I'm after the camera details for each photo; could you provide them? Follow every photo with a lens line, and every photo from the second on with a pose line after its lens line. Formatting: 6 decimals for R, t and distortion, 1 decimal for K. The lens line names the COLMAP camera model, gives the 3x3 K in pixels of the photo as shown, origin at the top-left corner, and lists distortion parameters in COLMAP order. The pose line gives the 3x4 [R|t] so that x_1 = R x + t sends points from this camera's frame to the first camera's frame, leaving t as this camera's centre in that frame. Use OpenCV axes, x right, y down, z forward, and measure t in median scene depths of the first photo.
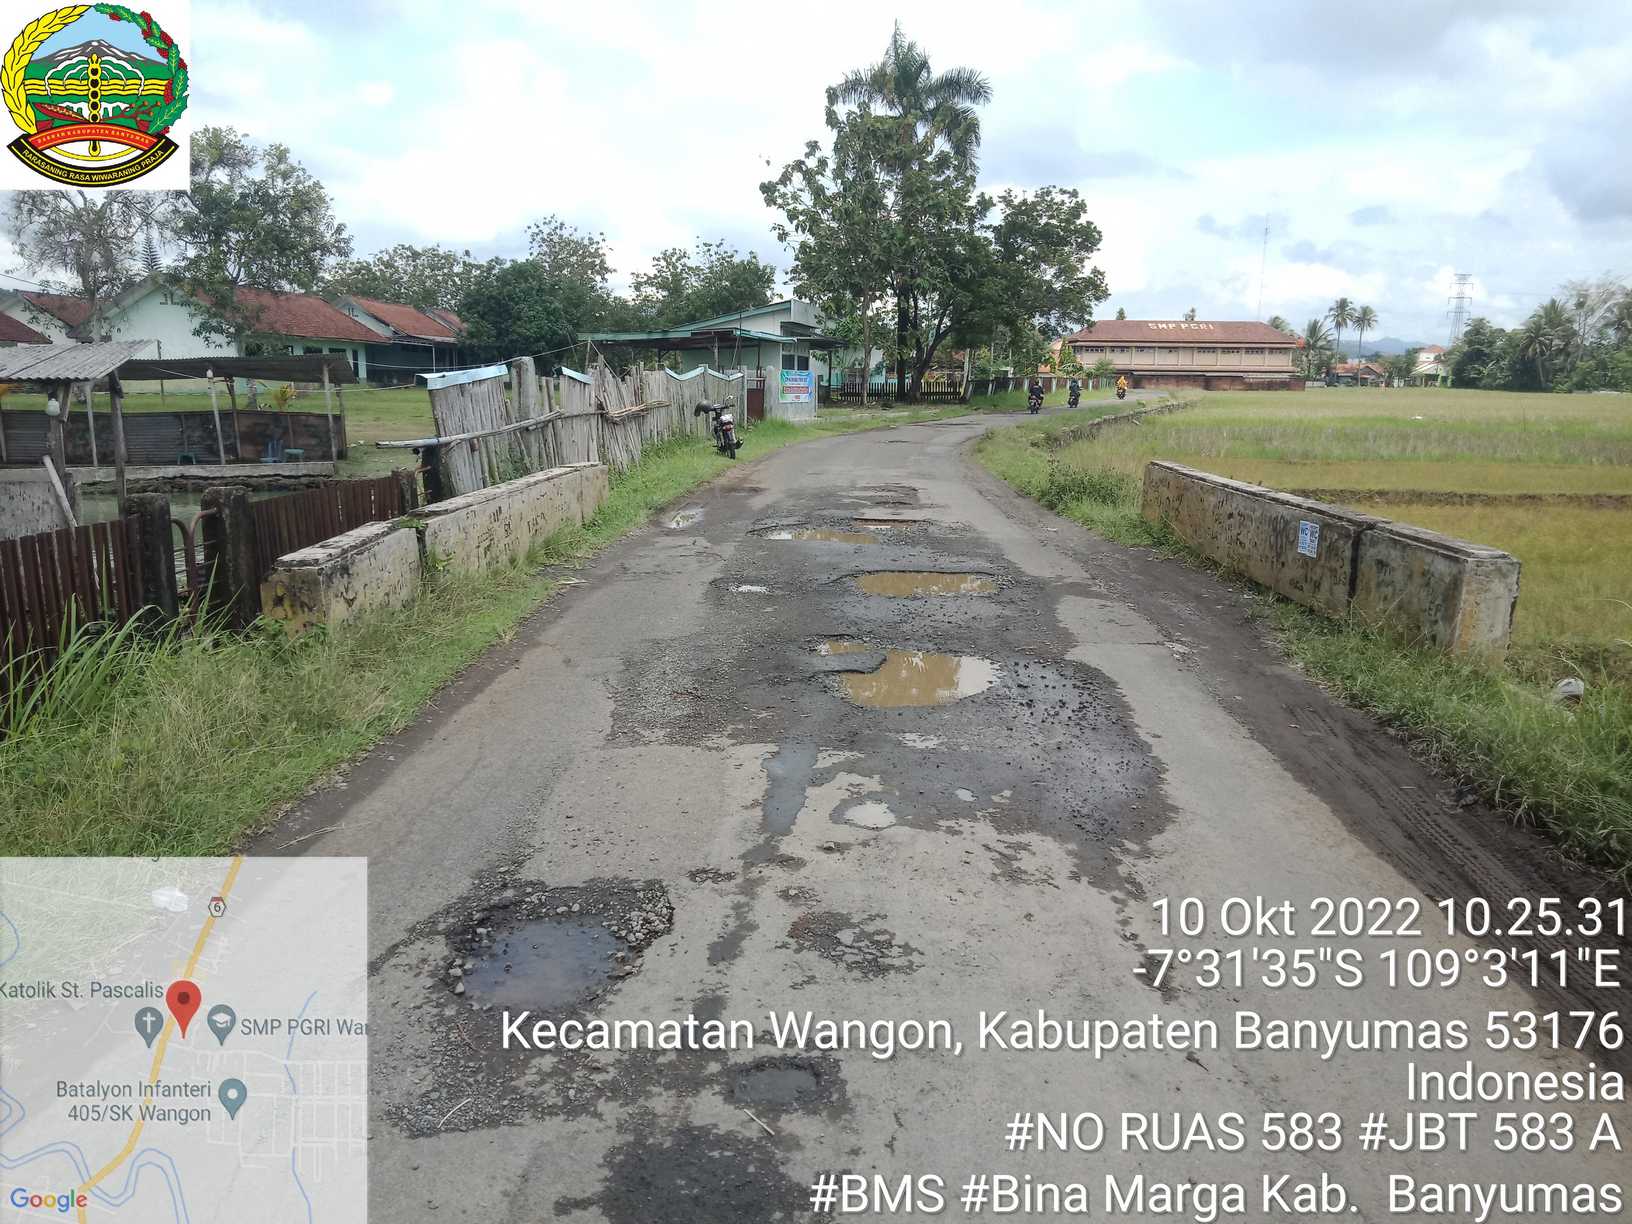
lens RADIAL K [[1210.2, 0, 816.0], [0, 1210.2, 612.0], [0, 0, 1]] dist [0.028997, -0.027443]
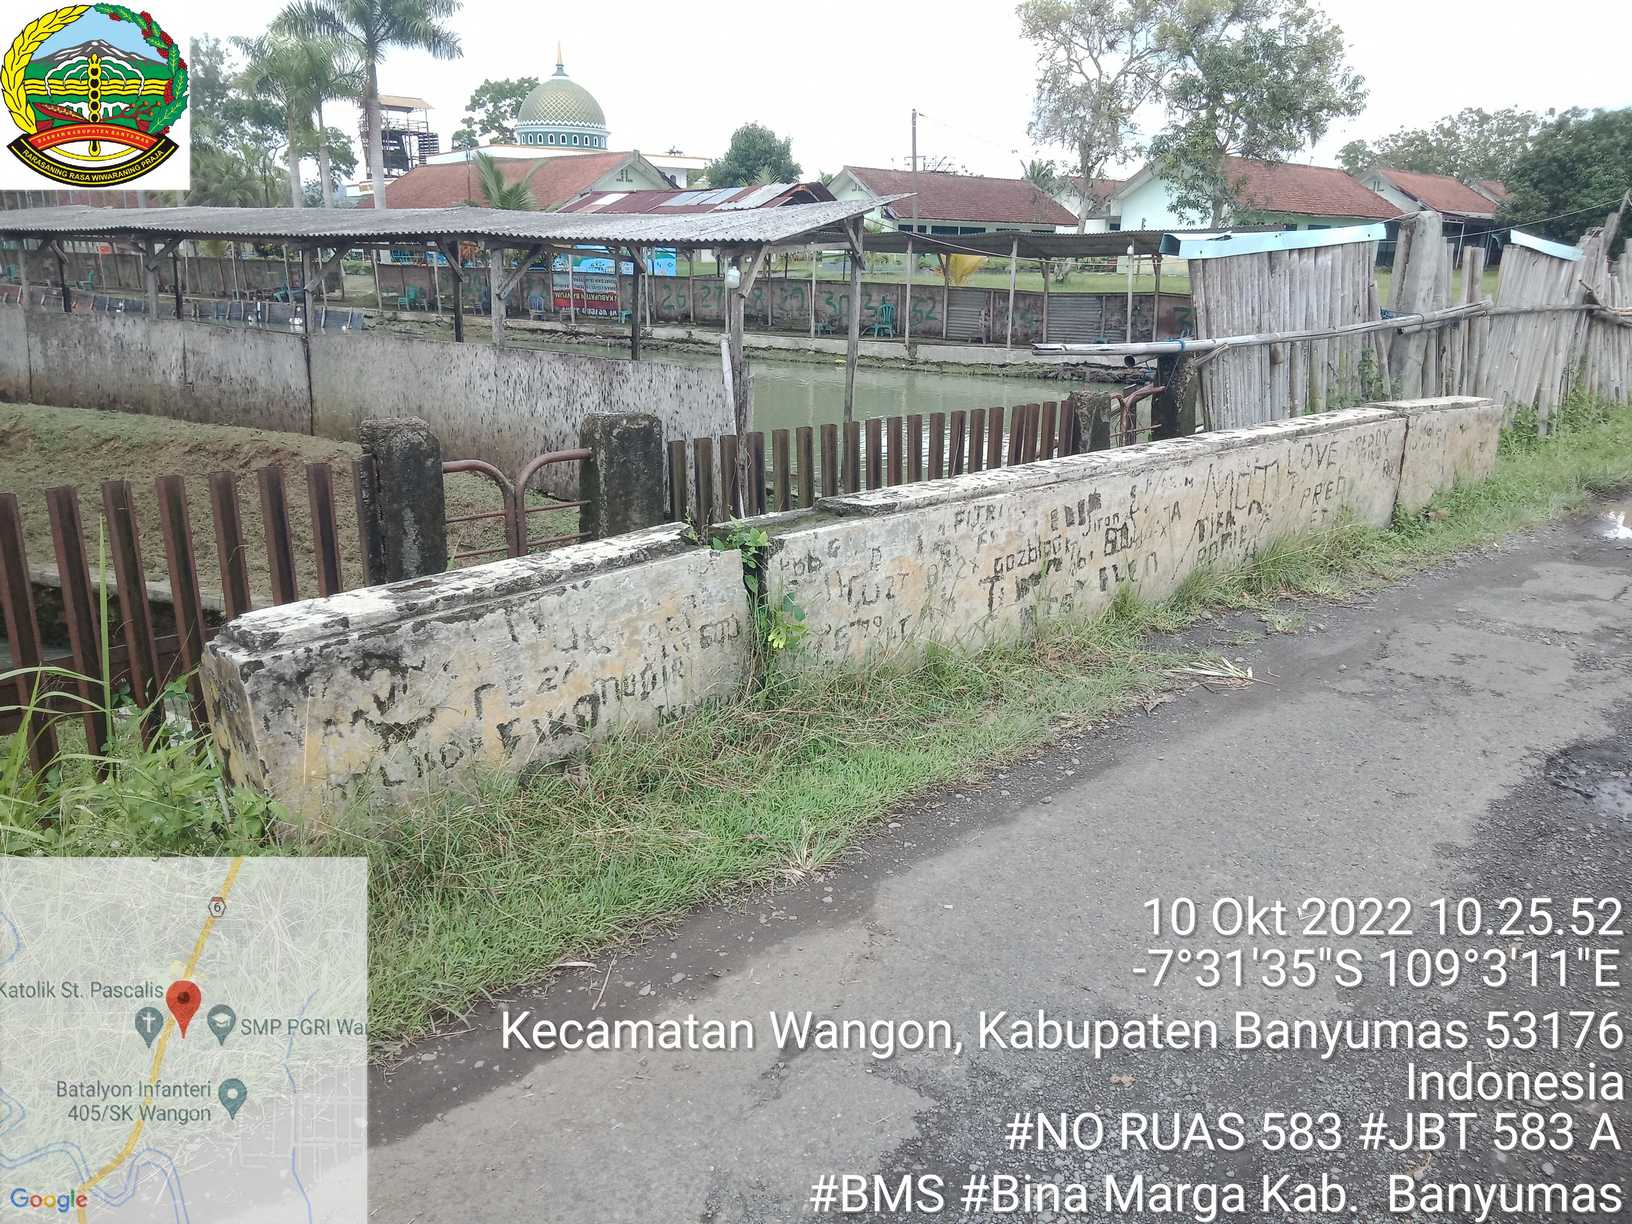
lens RADIAL K [[1210.2, 0, 816.0], [0, 1210.2, 612.0], [0, 0, 1]] dist [0.028997, -0.027443]
pose [[0.705304, 0.206818, -0.678065, 0.000603], [-0.145587, 0.978367, 0.146979, -0.021219], [0.693794, -0.004948, 0.720156, 0.125478]]
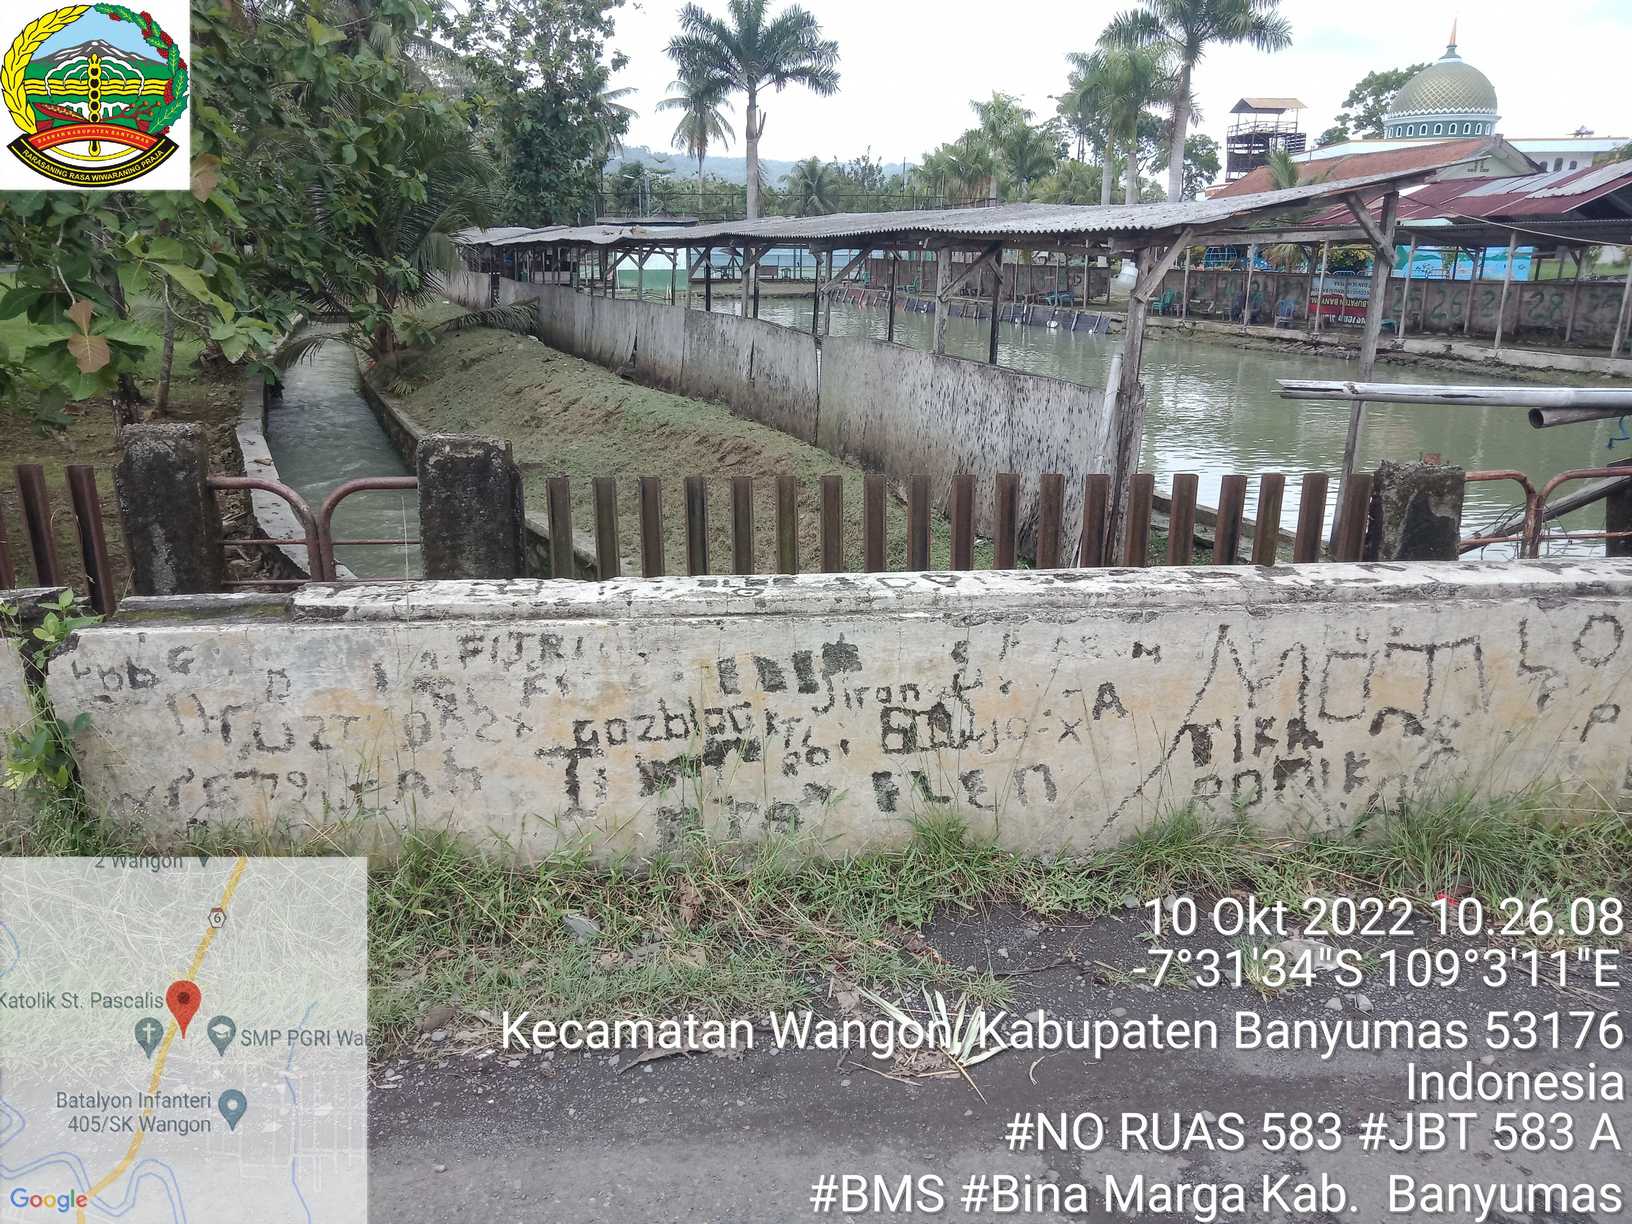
lens RADIAL K [[1210.2, 0, 816.0], [0, 1210.2, 612.0], [0, 0, 1]] dist [0.028997, -0.027443]
pose [[0.114959, 0.280018, -0.953087, 0.000881], [-0.190946, 0.947785, 0.255429, -0.036399], [0.974846, 0.152624, 0.162425, 0.209458]]
